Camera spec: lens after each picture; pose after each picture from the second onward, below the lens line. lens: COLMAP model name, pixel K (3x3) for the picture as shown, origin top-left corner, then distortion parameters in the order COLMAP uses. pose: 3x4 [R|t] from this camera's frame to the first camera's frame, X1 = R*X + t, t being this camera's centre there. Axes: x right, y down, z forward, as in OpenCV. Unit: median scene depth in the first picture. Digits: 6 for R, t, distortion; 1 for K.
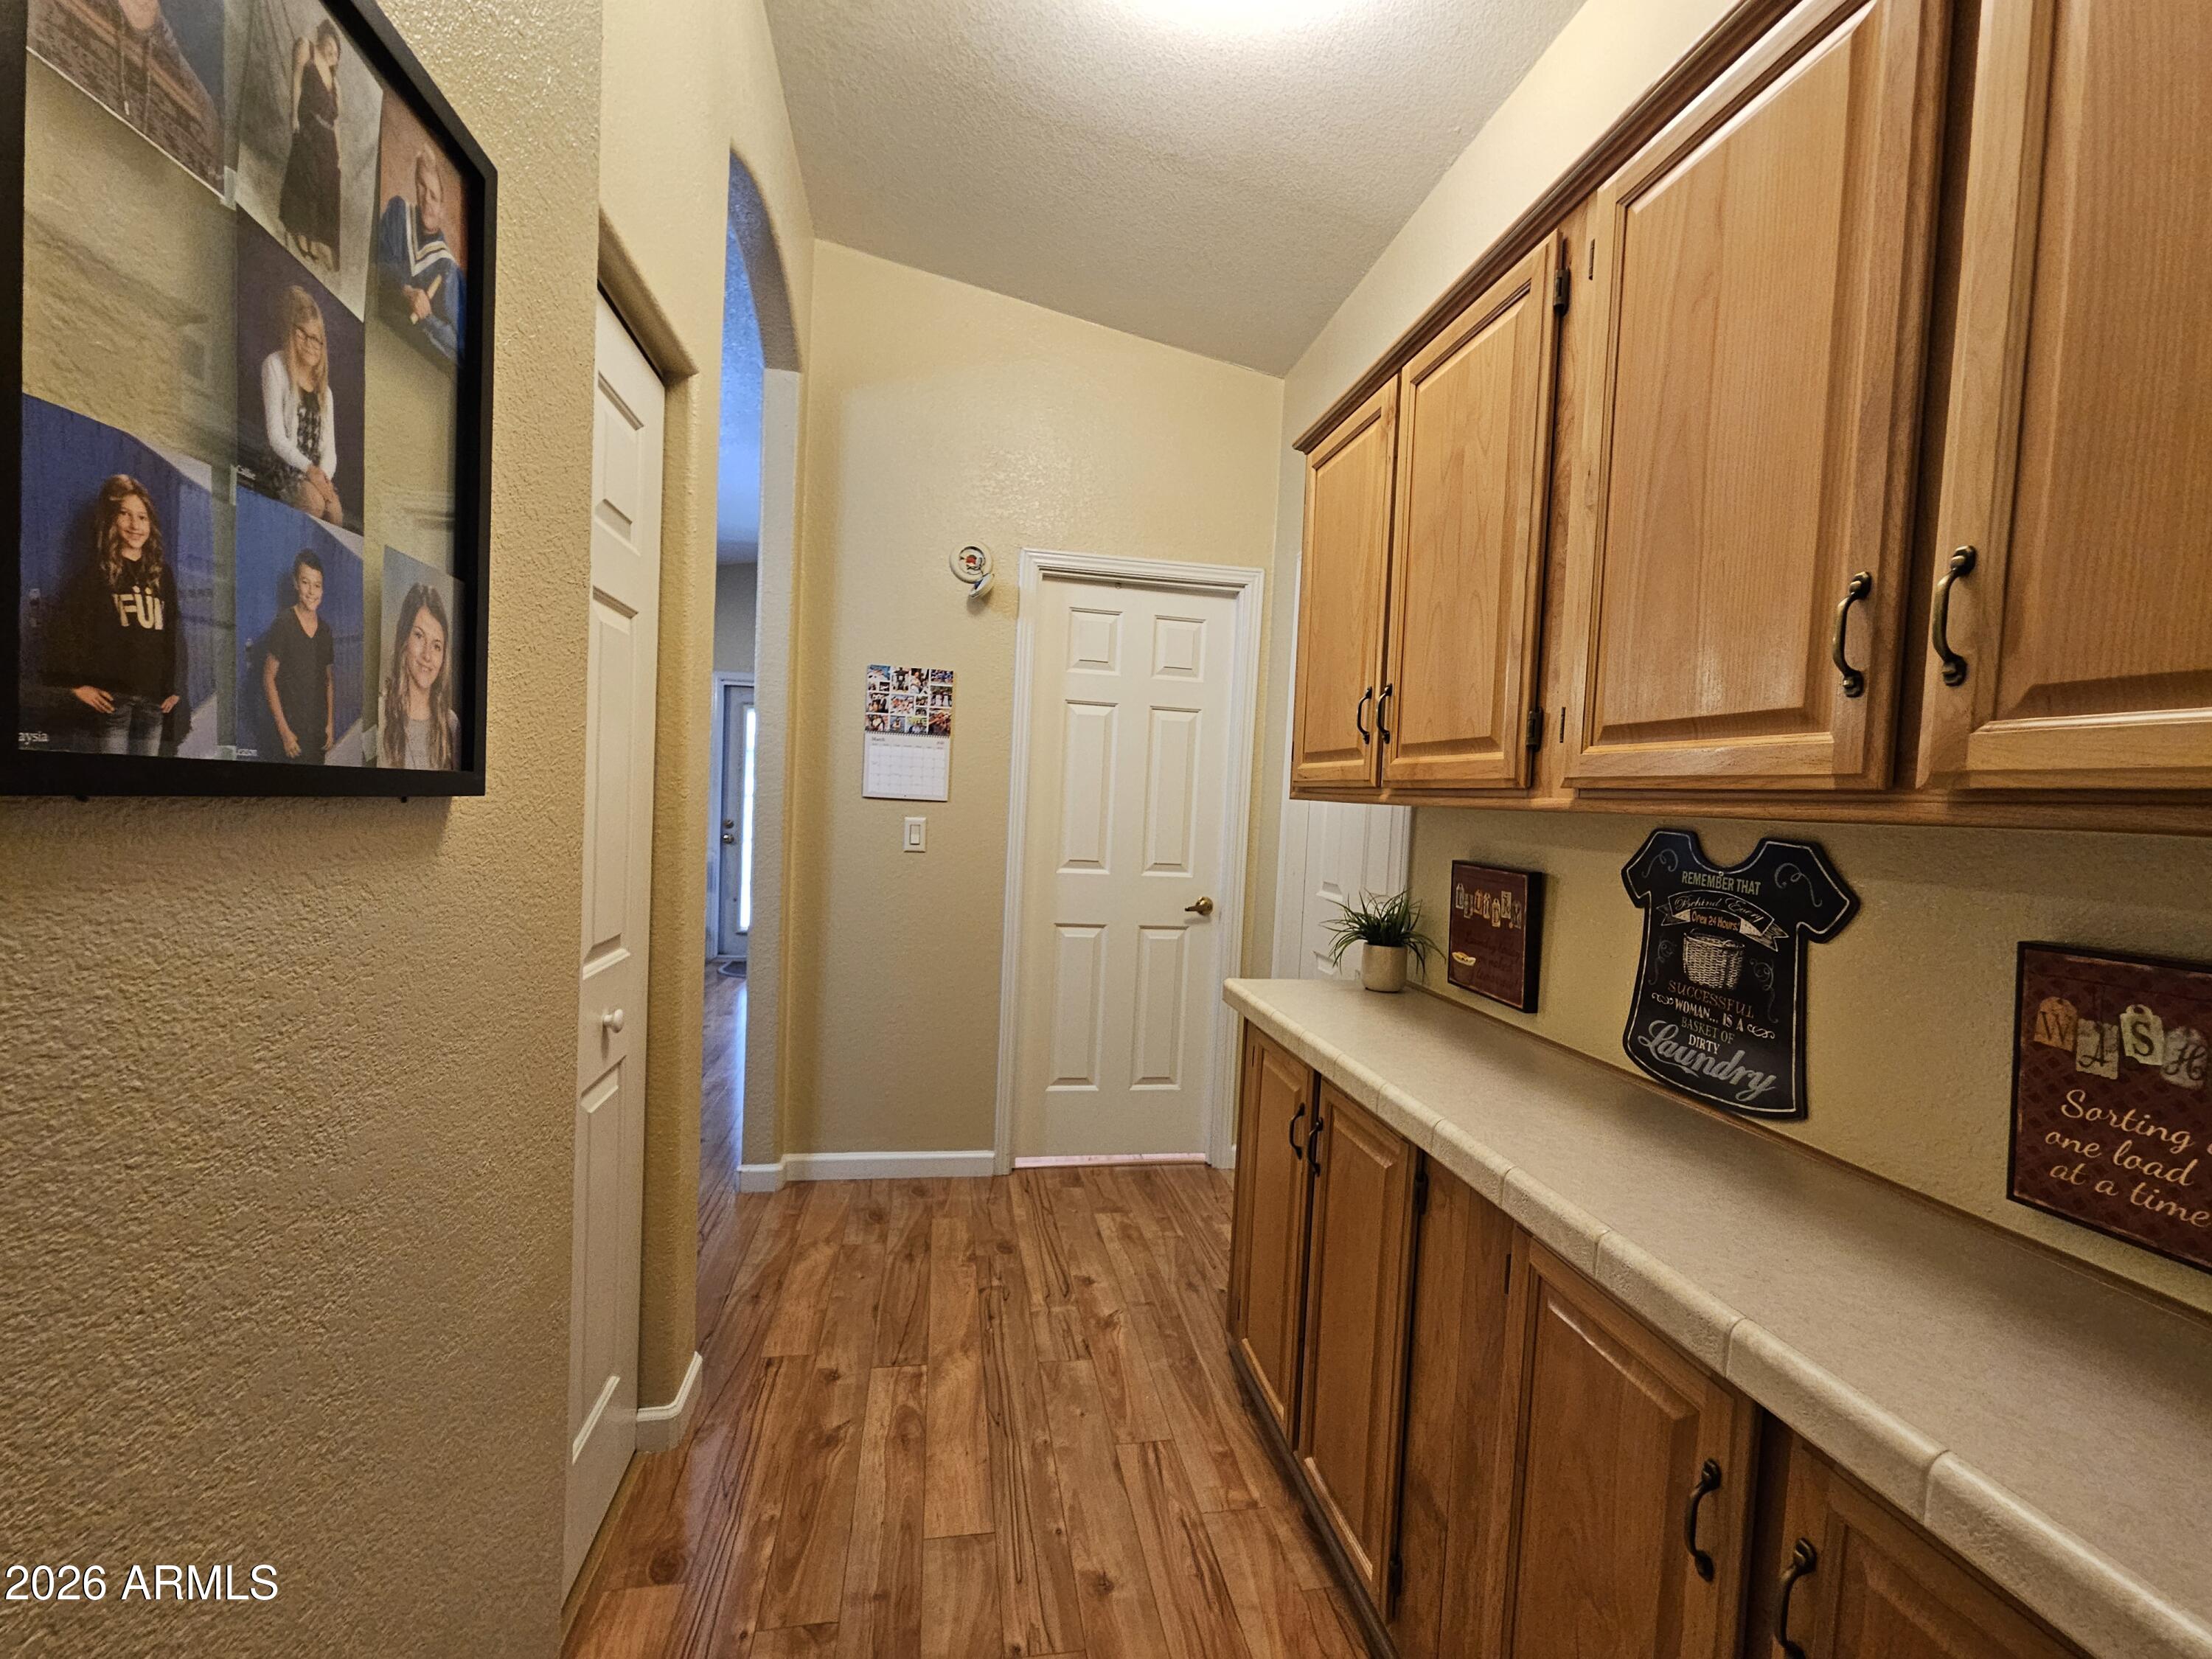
lens RADIAL K [[905.6, 0, 1105.5], [0, 905.6, 827.3], [0, 0, 1]] dist [0.000265, 0.002308]
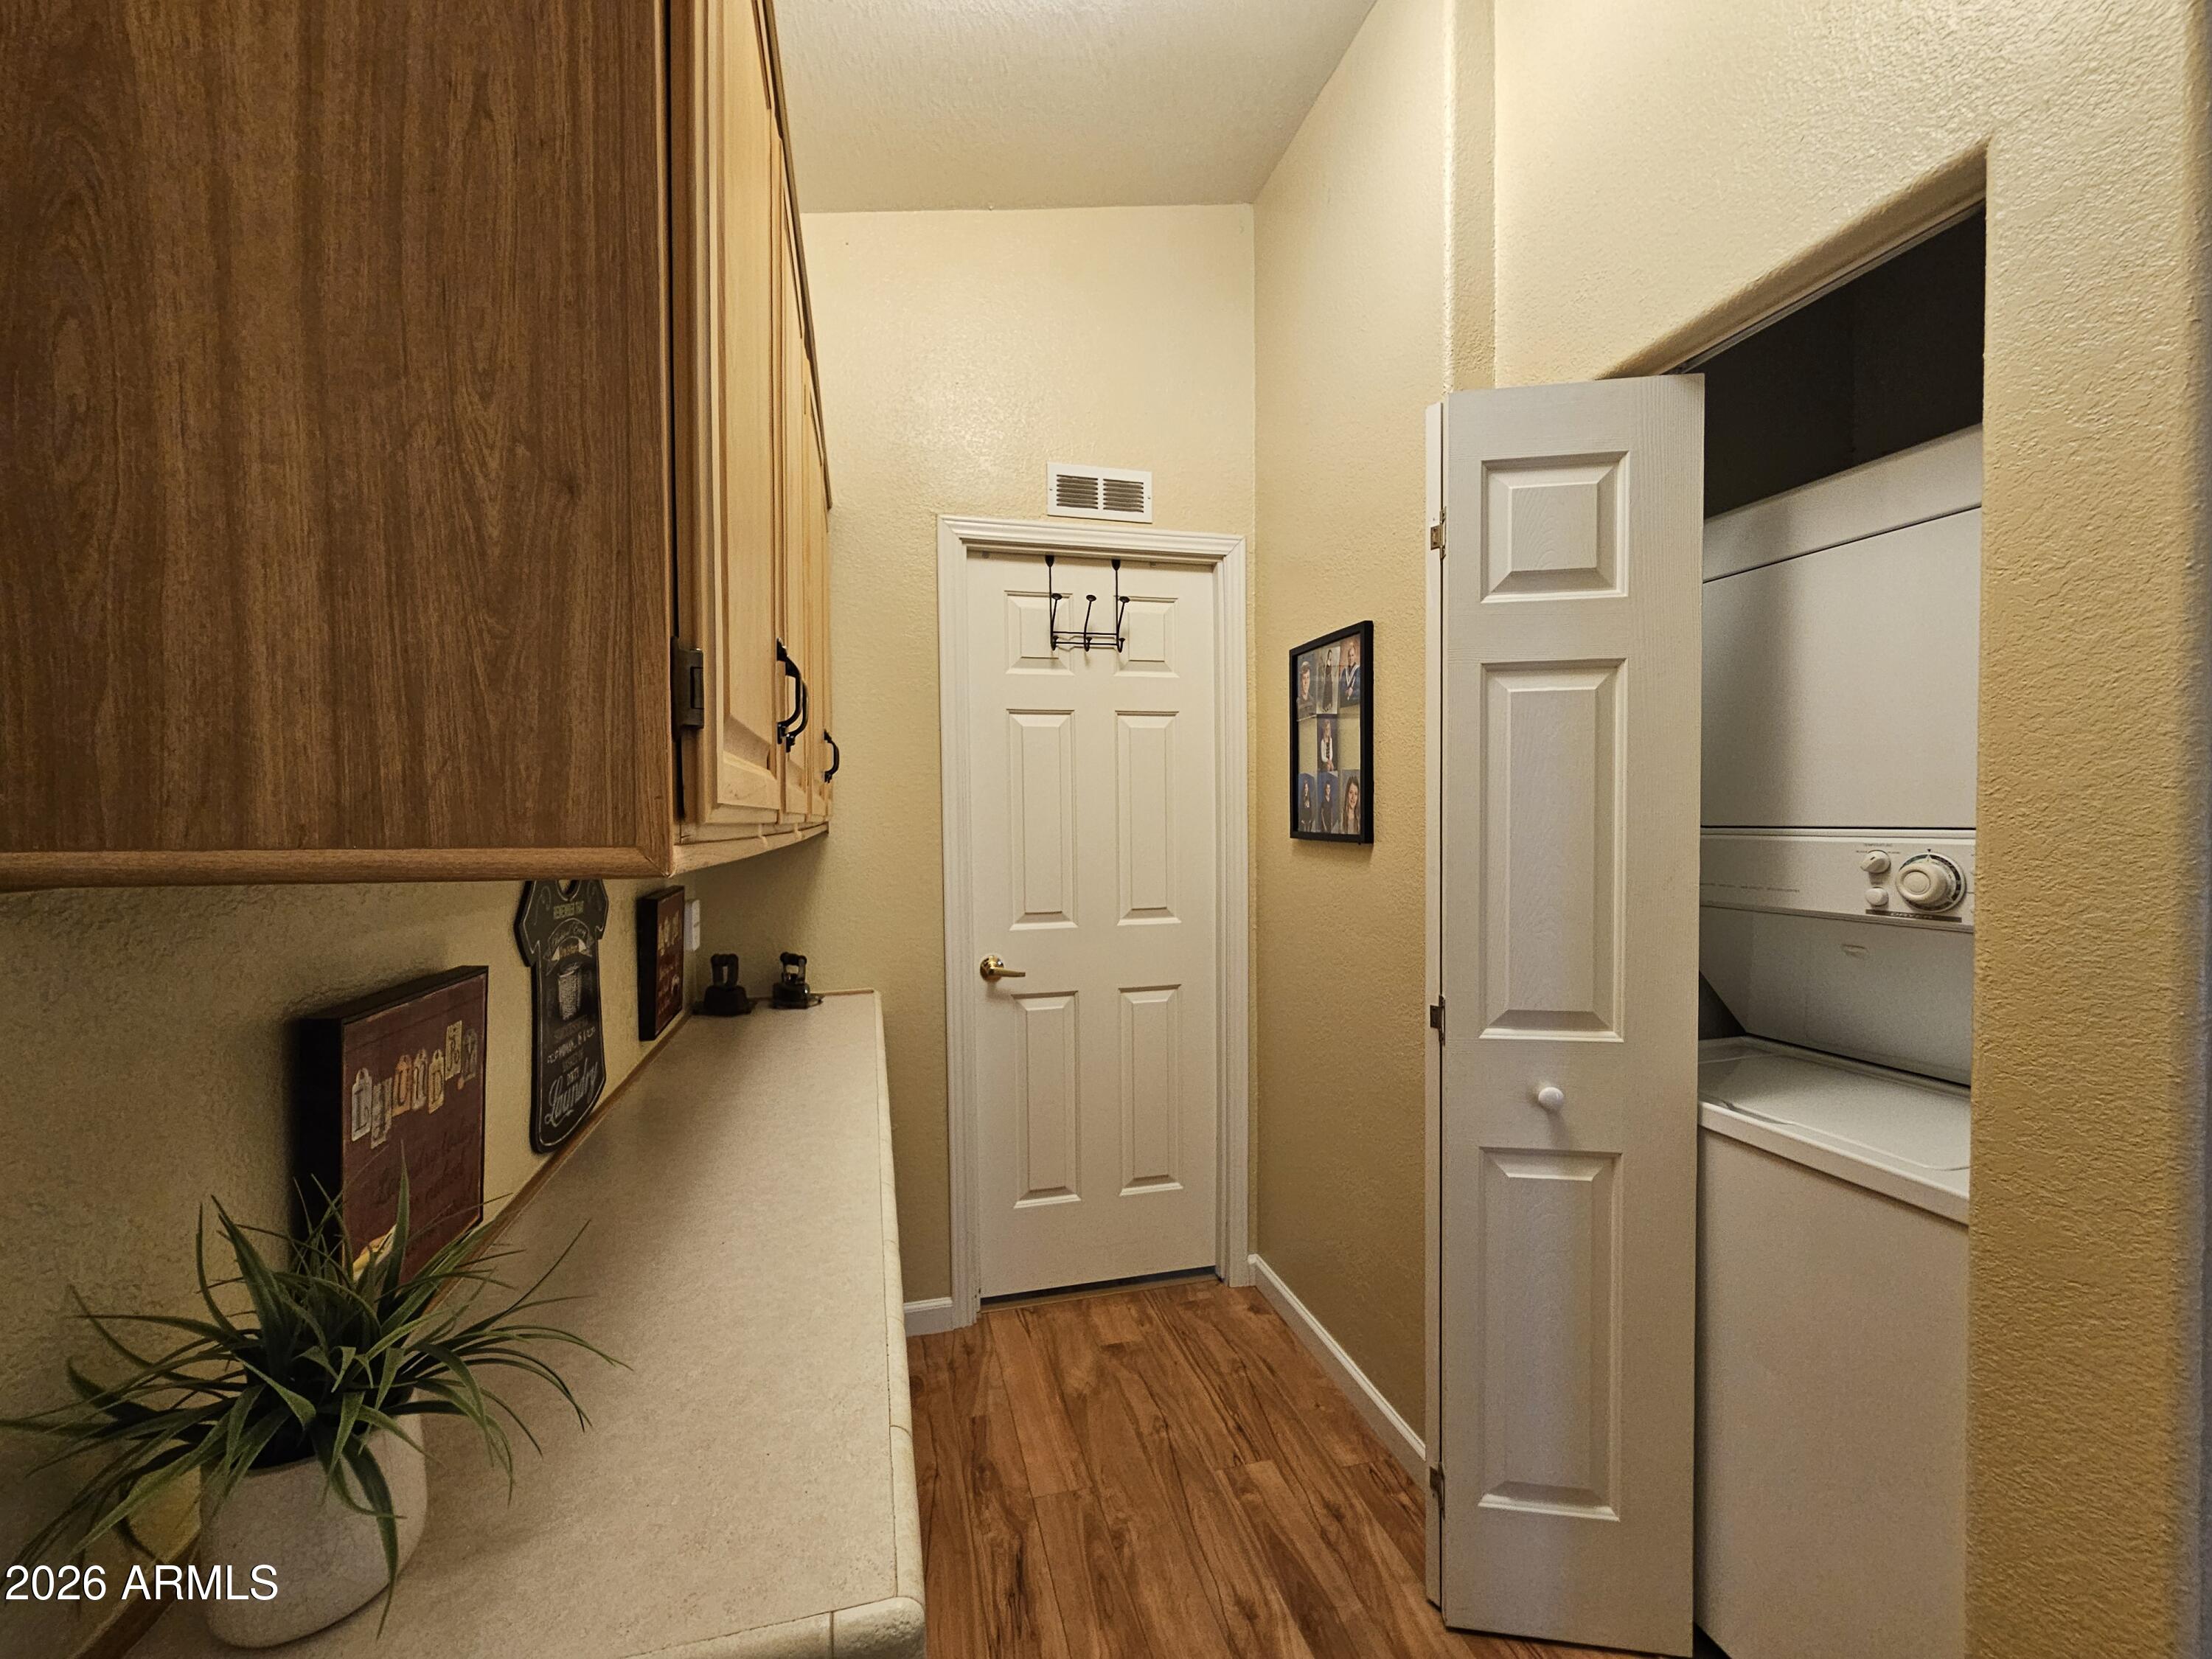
lens RADIAL K [[905.6, 0, 1105.7], [0, 905.6, 828.3], [0, 0, 1]] dist [0.000265, 0.002308]
pose [[-0.996181, -0.036459, -0.079338, 0.362054], [-0.040222, 0.998115, 0.046359, -0.200767], [0.077498, 0.049373, -0.995769, 4.184419]]
